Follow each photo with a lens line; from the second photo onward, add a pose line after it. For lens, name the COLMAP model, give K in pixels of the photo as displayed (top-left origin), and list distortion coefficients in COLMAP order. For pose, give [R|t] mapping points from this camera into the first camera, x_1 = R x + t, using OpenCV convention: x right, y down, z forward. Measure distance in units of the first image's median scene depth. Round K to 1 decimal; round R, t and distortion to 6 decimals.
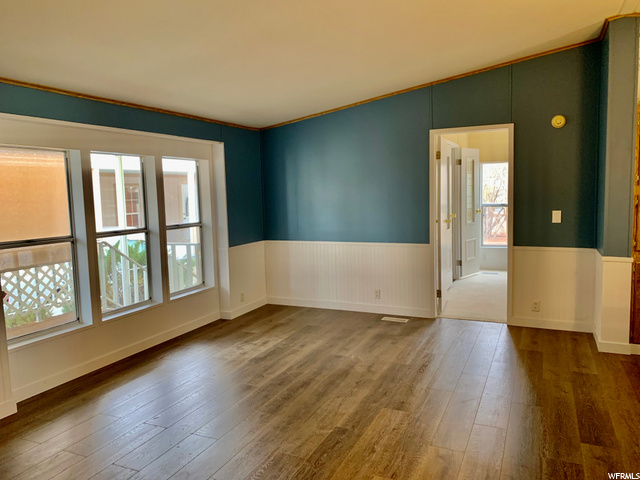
lens RADIAL K [[483.5, 0, 320.0], [0, 483.5, 240.0], [0, 0, 1]] dist [-0.004957, -0.005890]
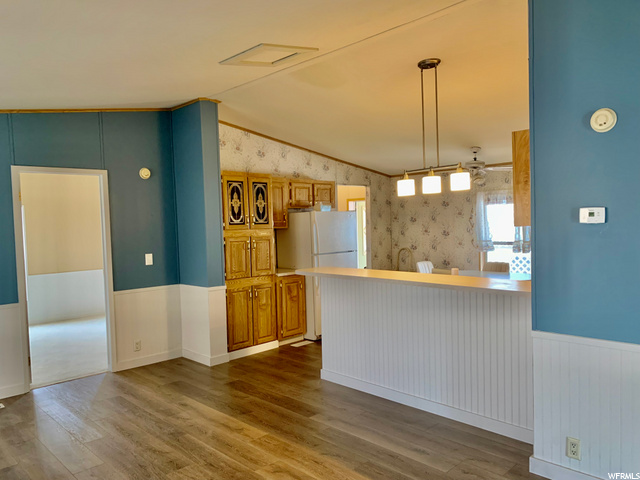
lens RADIAL K [[485.4, 0, 319.5], [0, 485.4, 243.1], [0, 0, 1]] dist [0.050337, -0.051181]
pose [[0.360647, -0.026413, 0.932328, -0.448244], [0.113758, 0.993382, -0.015861, -0.025520], [-0.925739, 0.111780, 0.361265, 0.263687]]
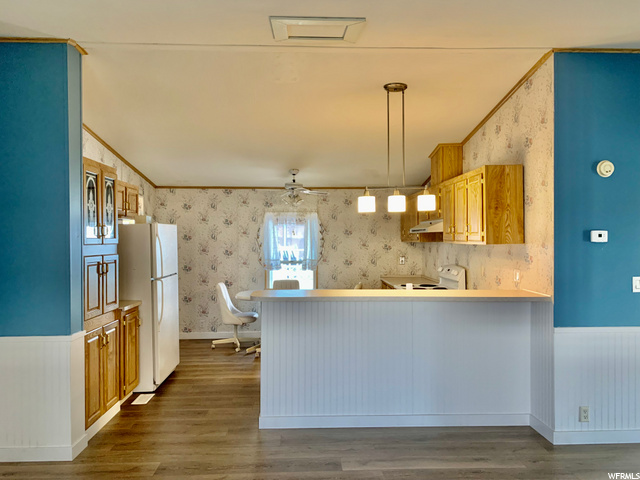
lens RADIAL K [[485.4, 0, 319.5], [0, 485.4, 243.1], [0, 0, 1]] dist [0.050337, -0.051181]
pose [[-0.448372, 0.015413, 0.893714, -0.293397], [0.104020, 0.993958, 0.035044, -0.096025], [-0.887774, 0.108677, -0.447266, 0.942312]]
